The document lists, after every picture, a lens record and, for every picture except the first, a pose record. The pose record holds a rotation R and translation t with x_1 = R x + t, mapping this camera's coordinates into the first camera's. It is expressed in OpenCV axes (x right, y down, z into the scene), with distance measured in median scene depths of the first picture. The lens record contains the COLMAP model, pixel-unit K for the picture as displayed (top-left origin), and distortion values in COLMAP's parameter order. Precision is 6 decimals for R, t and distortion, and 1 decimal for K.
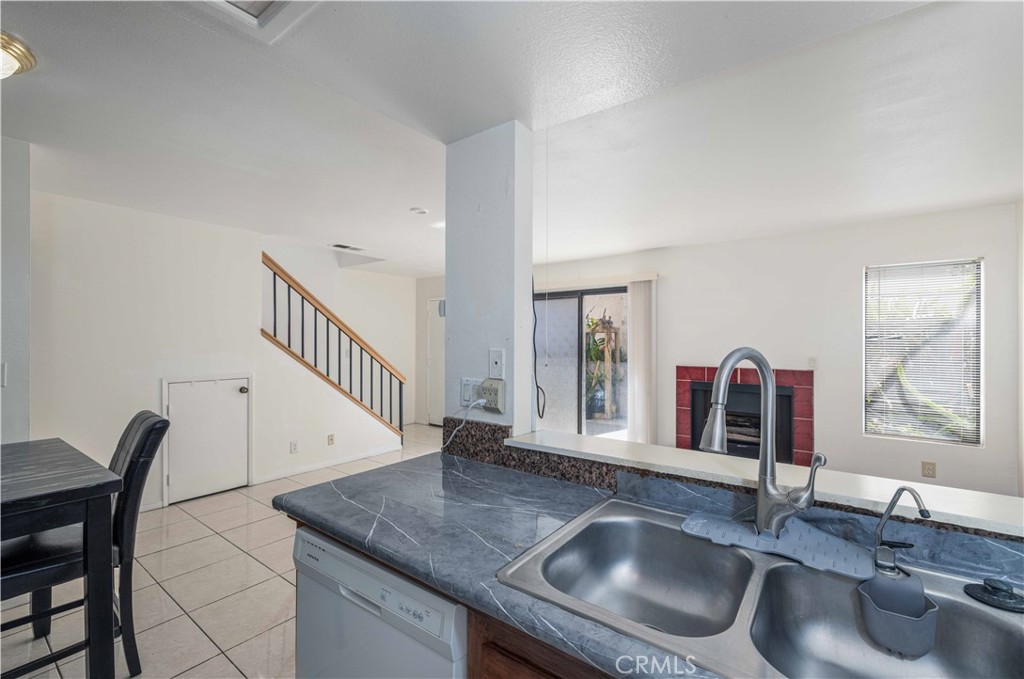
lens RADIAL K [[431.6, 0, 513.3], [0, 431.6, 346.6], [0, 0, 1]] dist [-0.000216, -0.001283]
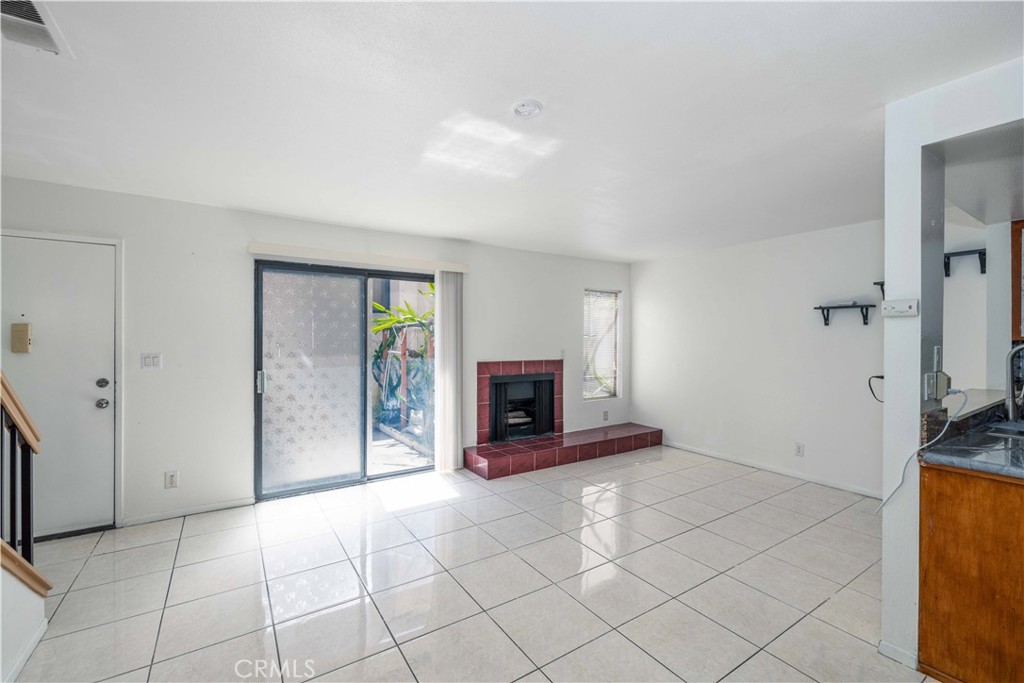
lens RADIAL K [[431.6, 0, 510.8], [0, 431.6, 335.5], [0, 0, 1]] dist [-0.000216, -0.001283]
pose [[0.356256, 0.001157, 0.934387, -0.534718], [0.001042, 0.999998, -0.001635, -0.015488], [-0.934388, 0.001556, 0.356255, 0.575516]]
